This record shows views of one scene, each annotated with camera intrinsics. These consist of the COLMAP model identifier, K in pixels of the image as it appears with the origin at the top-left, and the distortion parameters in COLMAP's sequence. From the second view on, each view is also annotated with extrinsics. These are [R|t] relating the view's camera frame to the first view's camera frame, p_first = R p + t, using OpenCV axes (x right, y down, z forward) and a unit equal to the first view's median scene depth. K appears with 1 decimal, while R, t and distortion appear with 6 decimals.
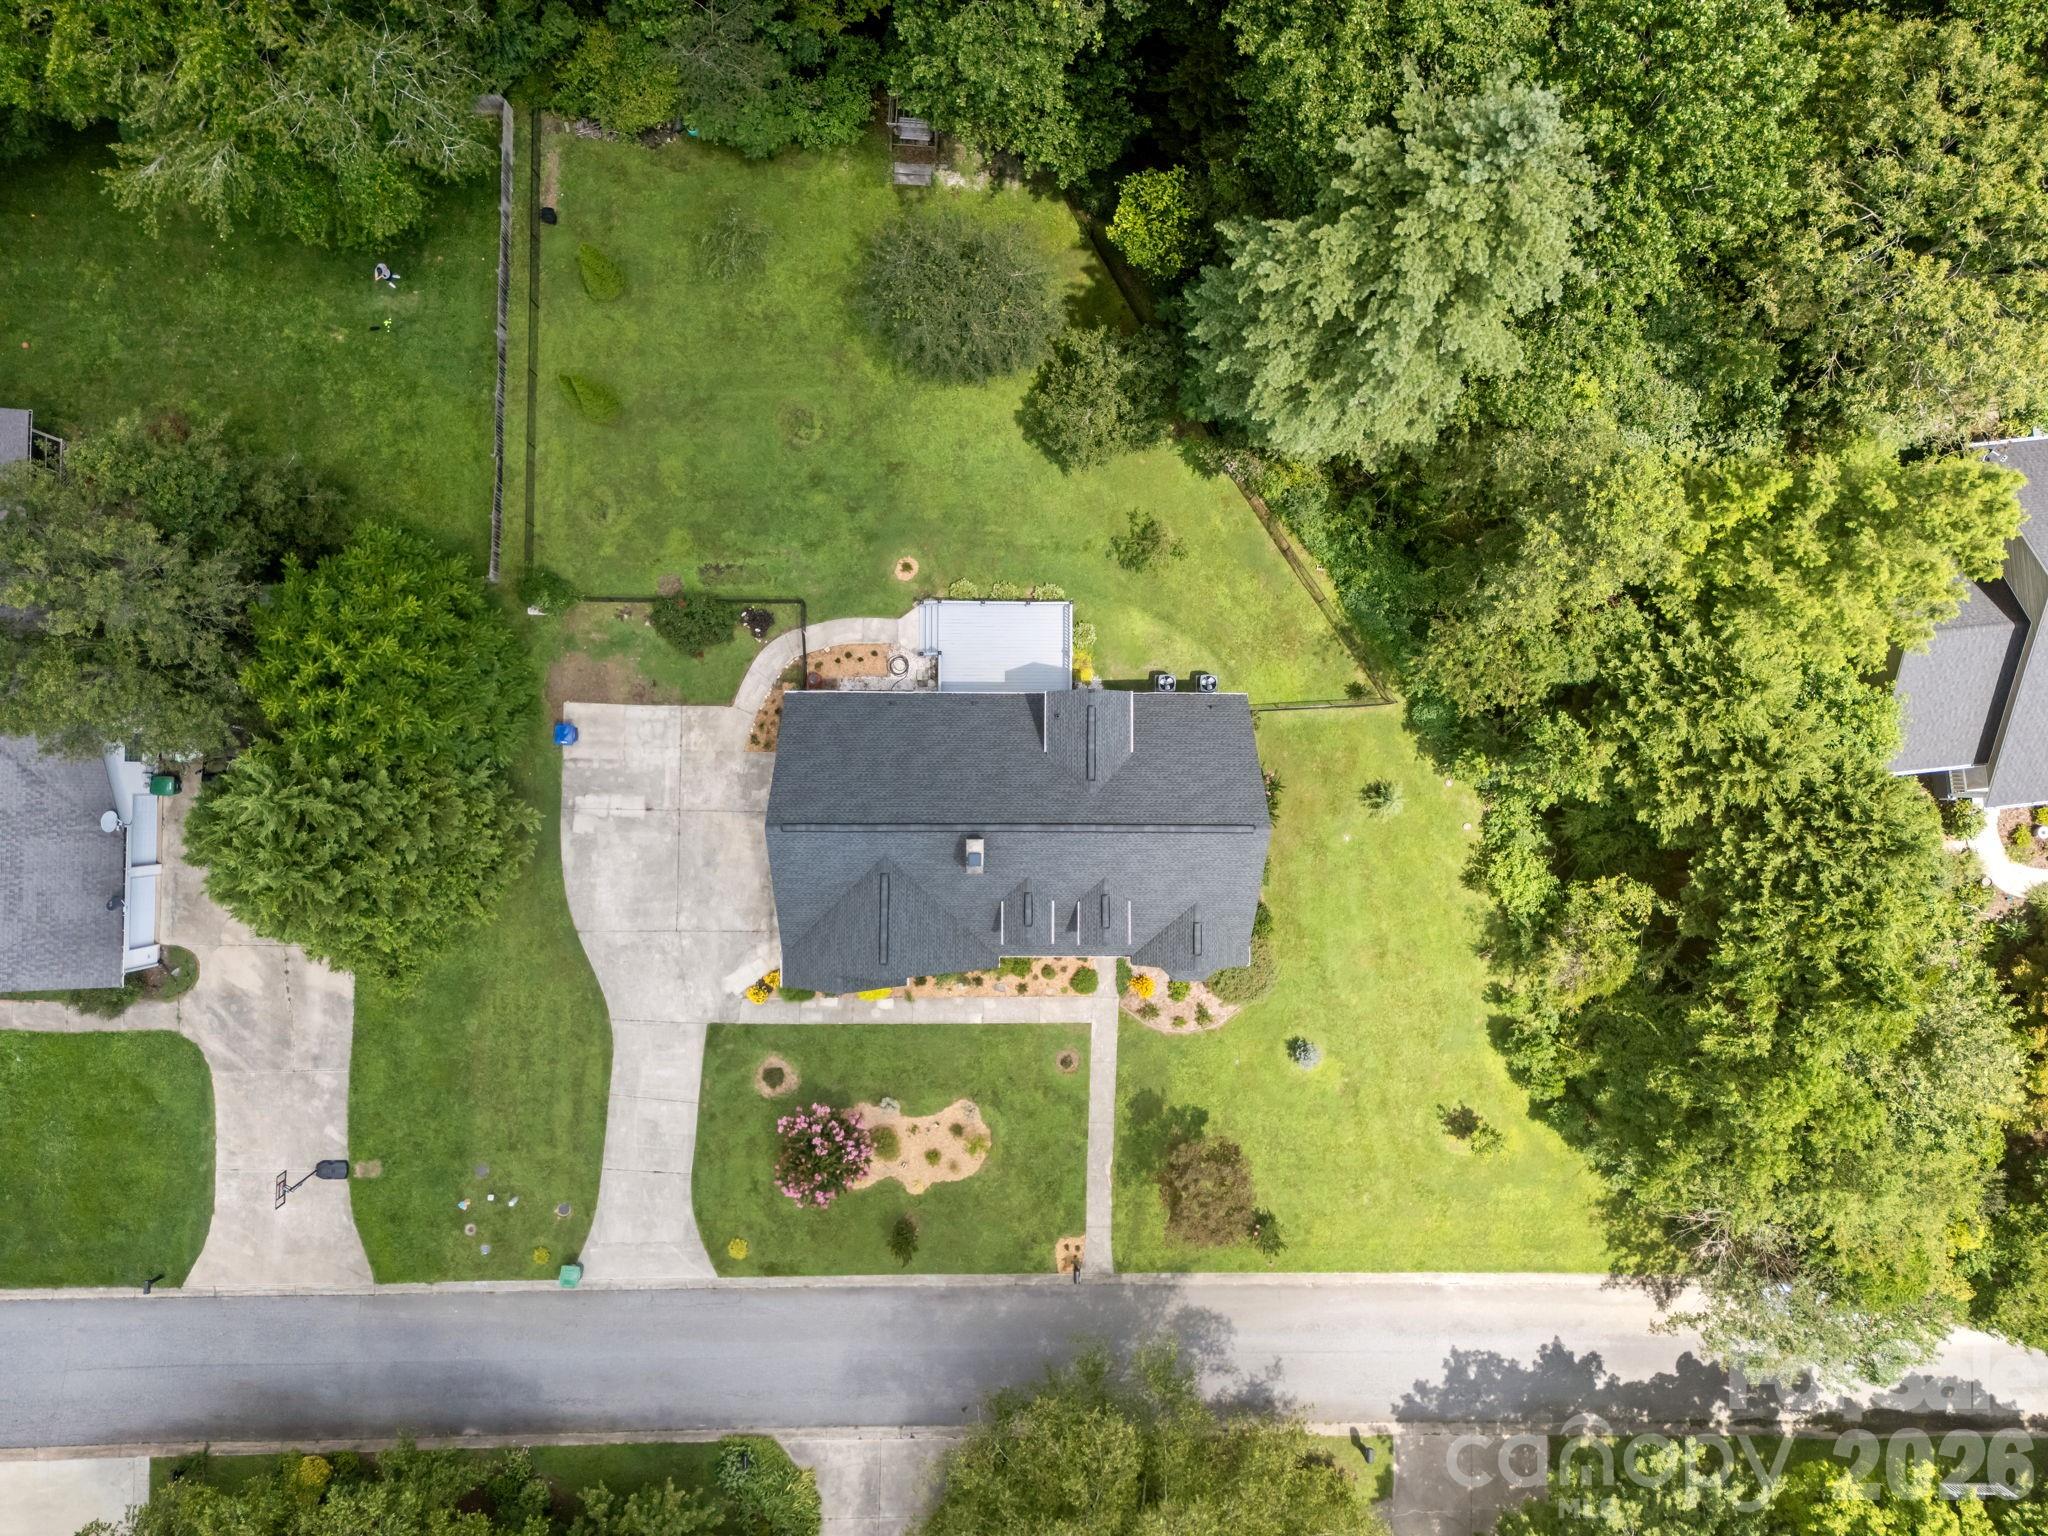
lens RADIAL K [[1503.8, 0, 1024.0], [0, 1503.8, 768.0], [0, 0, 1]] dist [0.075615, -0.071297]
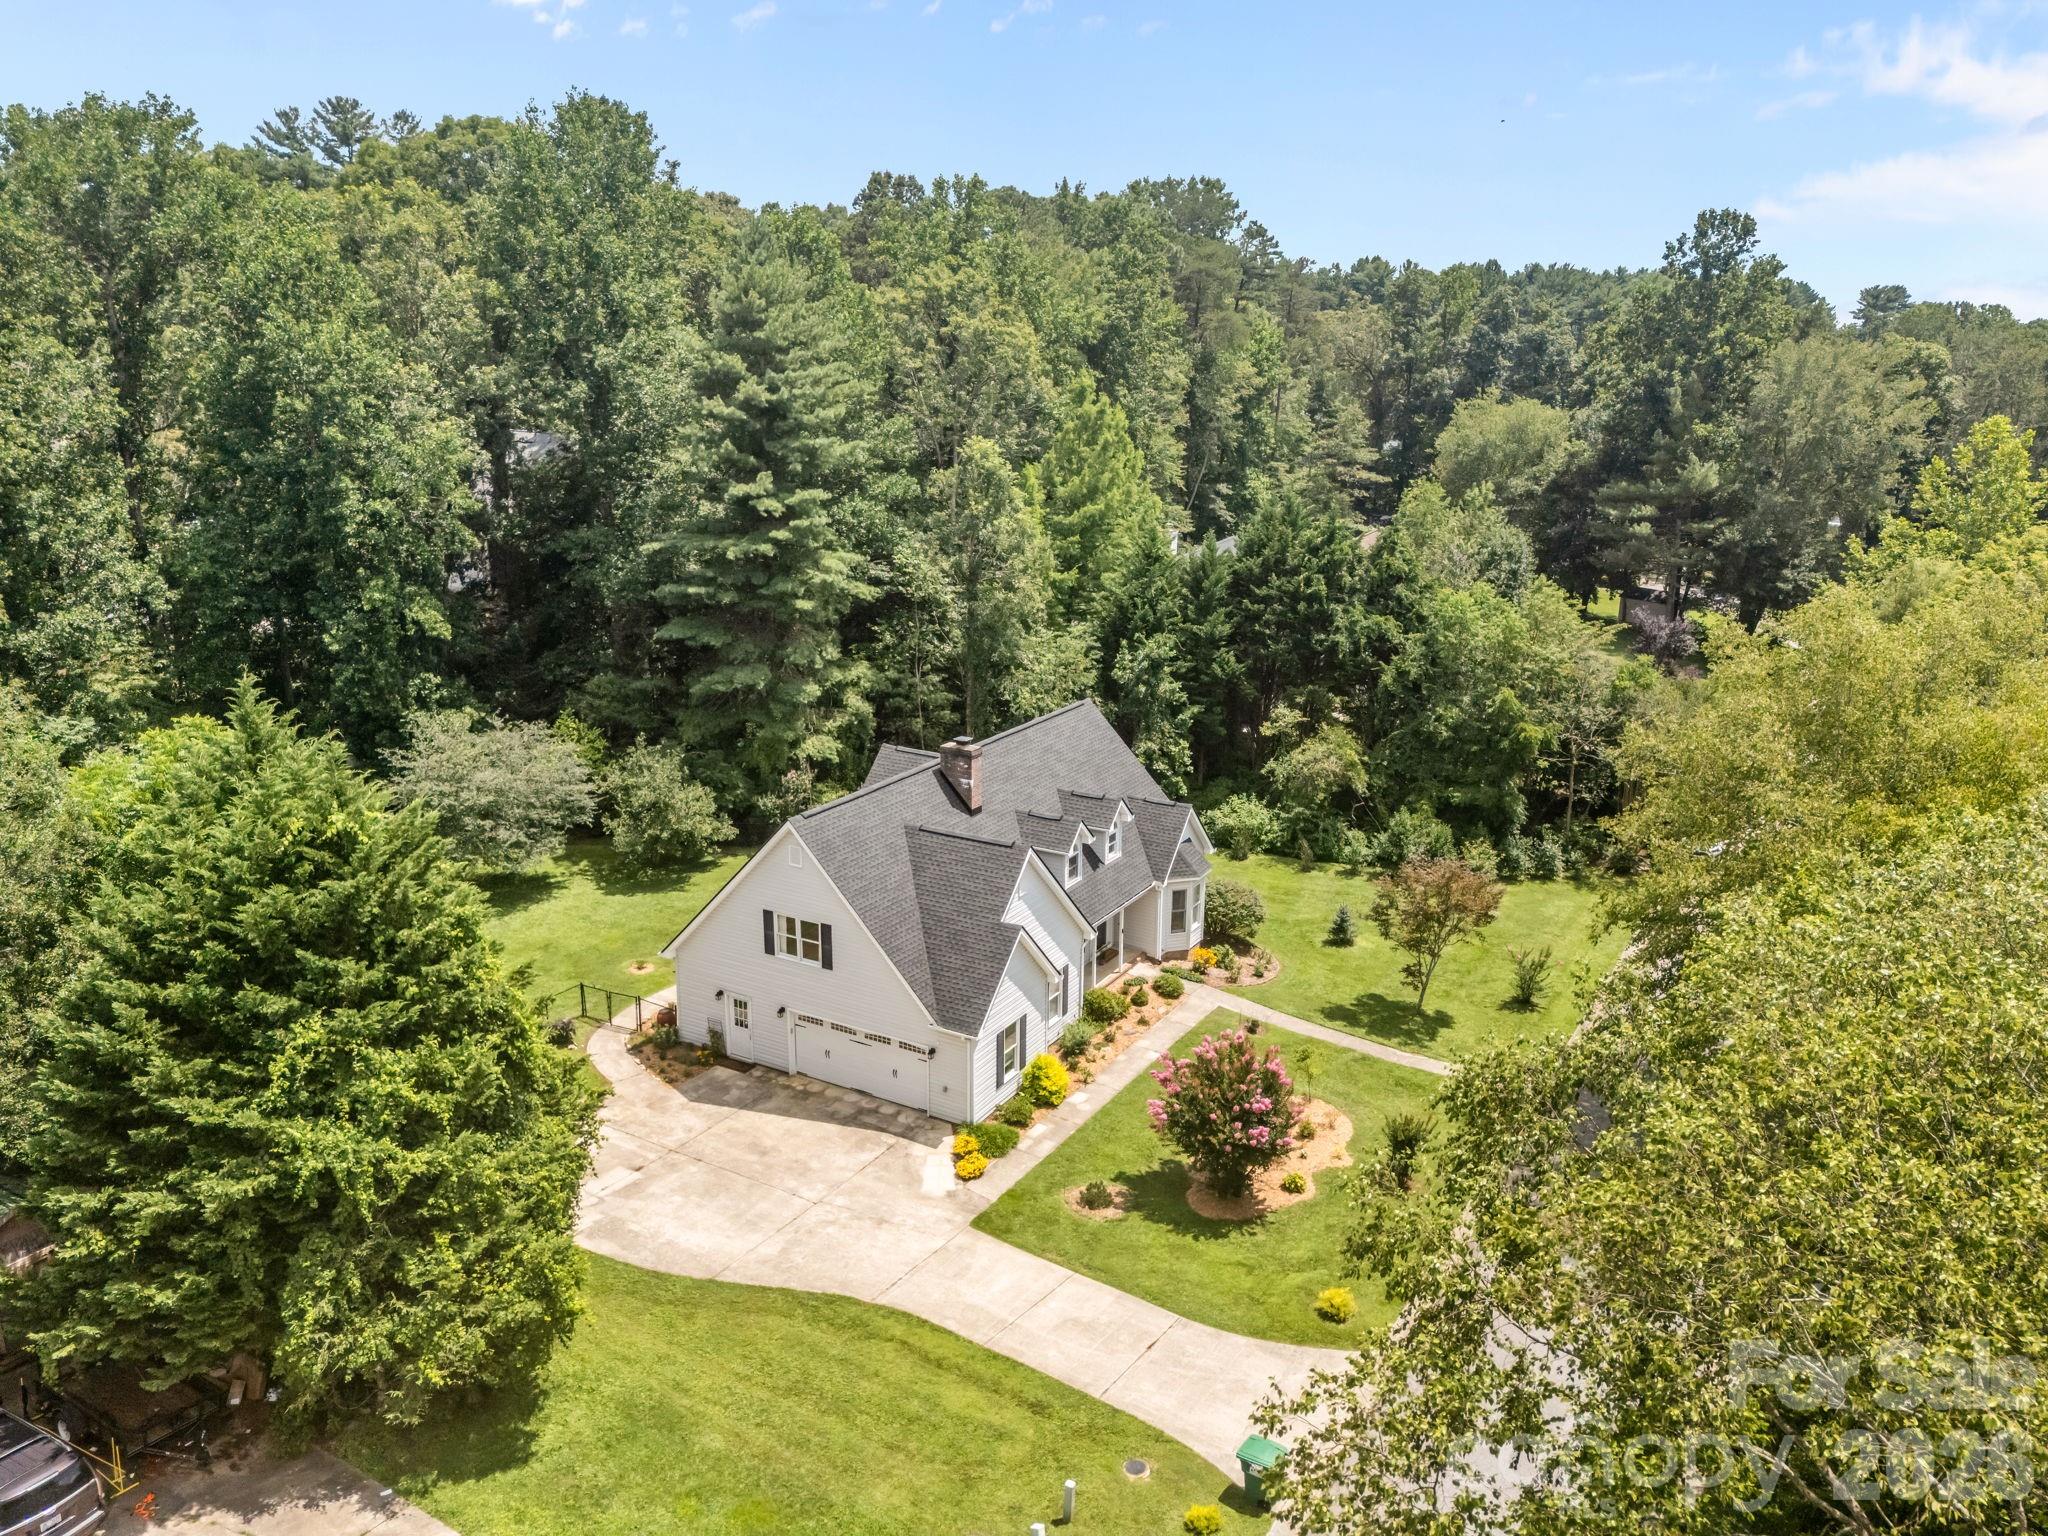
lens RADIAL K [[1503.8, 0, 1024.0], [0, 1503.8, 768.0], [0, 0, 1]] dist [0.075615, -0.071297]
pose [[0.500404, -0.233046, 0.833838, -0.663015], [0.865674, 0.150578, -0.477425, 0.450732], [-0.014296, 0.960737, 0.277092, 0.654768]]
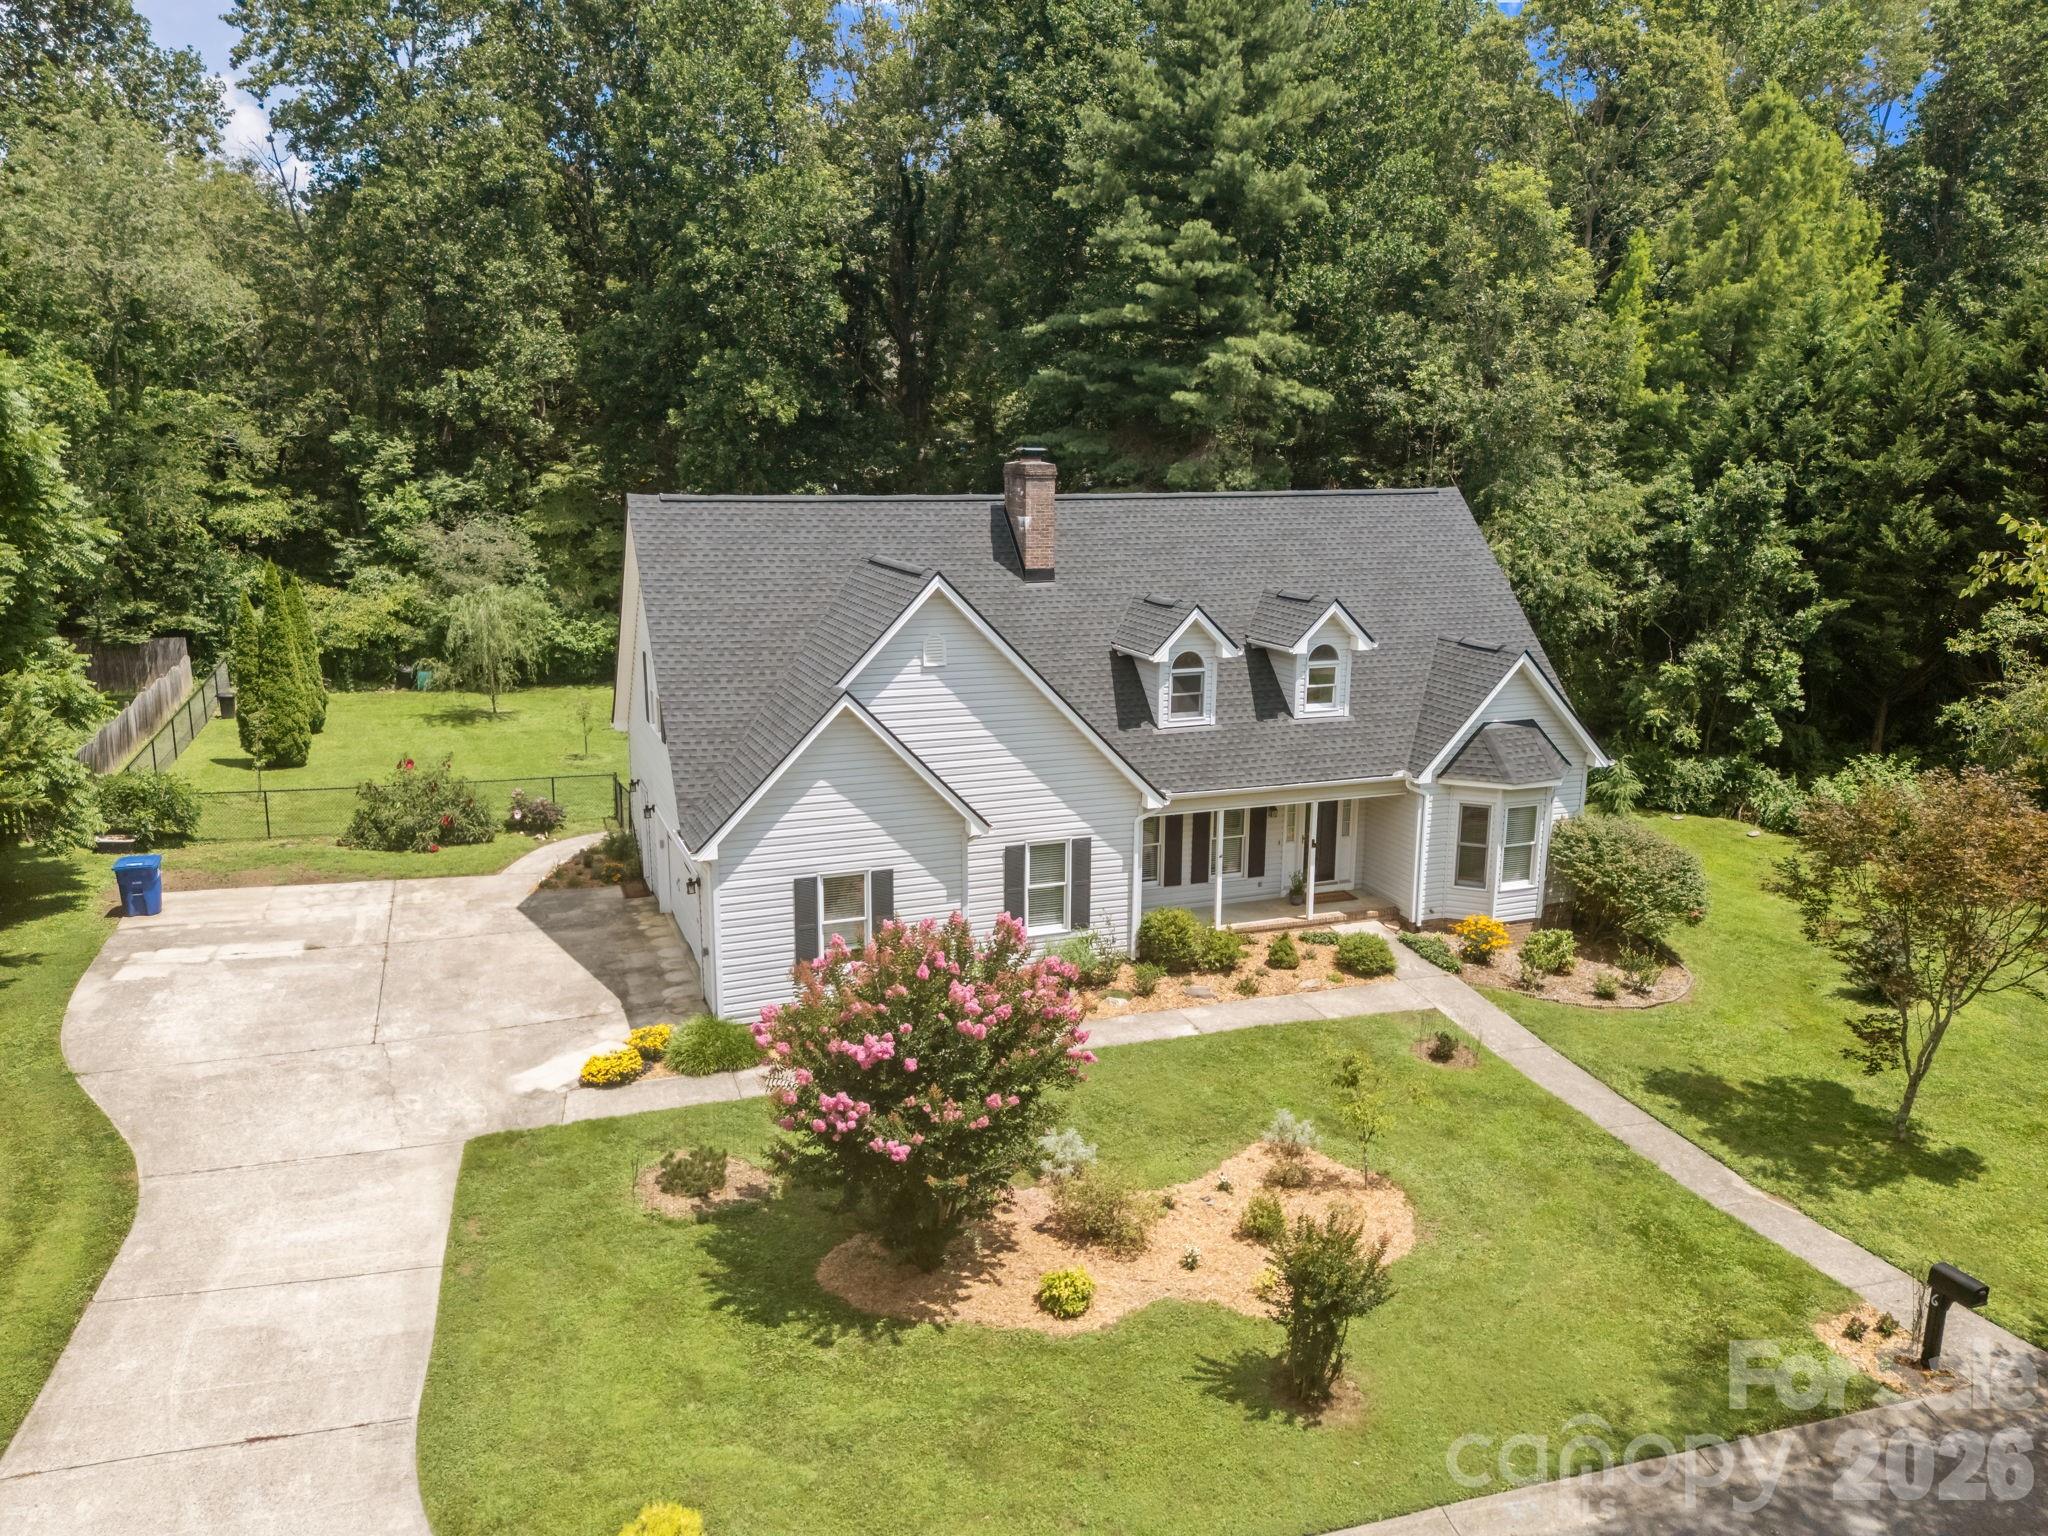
lens RADIAL K [[1503.8, 0, 1024.0], [0, 1503.8, 768.0], [0, 0, 1]] dist [0.075615, -0.071297]
pose [[0.933034, -0.078699, 0.351076, -0.206135], [0.359776, 0.212226, -0.908582, 0.500255], [-0.003003, 0.974046, 0.226328, 0.844019]]
